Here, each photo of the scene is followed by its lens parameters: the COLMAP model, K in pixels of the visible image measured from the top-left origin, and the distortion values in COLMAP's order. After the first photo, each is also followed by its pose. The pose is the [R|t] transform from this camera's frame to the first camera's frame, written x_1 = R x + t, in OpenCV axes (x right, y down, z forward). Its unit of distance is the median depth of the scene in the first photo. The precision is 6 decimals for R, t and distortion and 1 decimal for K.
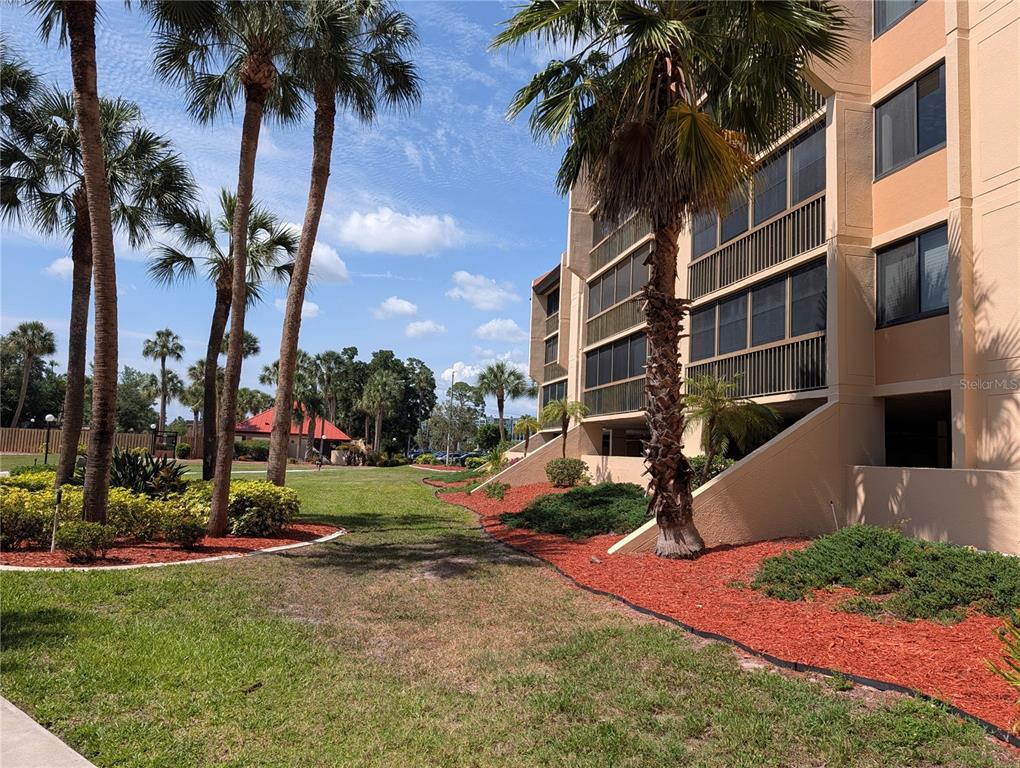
lens RADIAL K [[727.3, 0, 513.9], [0, 727.3, 379.1], [0, 0, 1]] dist [0.007359, -0.003197]
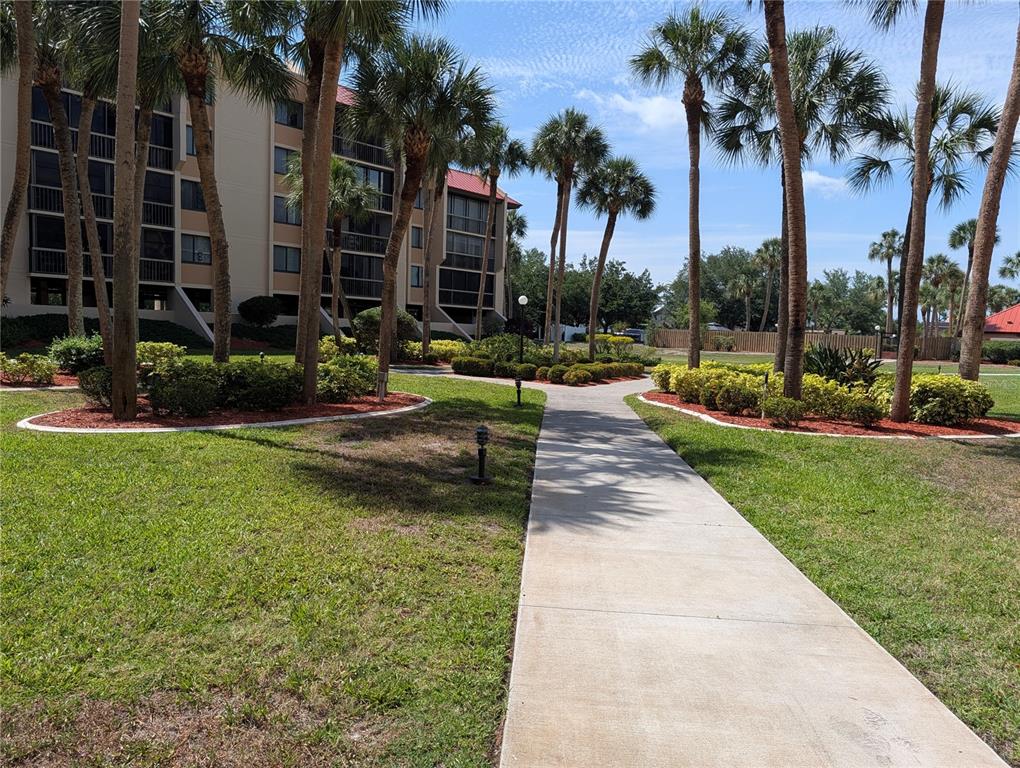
lens RADIAL K [[727.3, 0, 513.9], [0, 727.3, 379.1], [0, 0, 1]] dist [0.007359, -0.003197]
pose [[0.595696, 0.034745, -0.802458, 0.096067], [0.072037, 0.992727, 0.096459, 0.003179], [0.799973, -0.115267, 0.588860, -0.081041]]
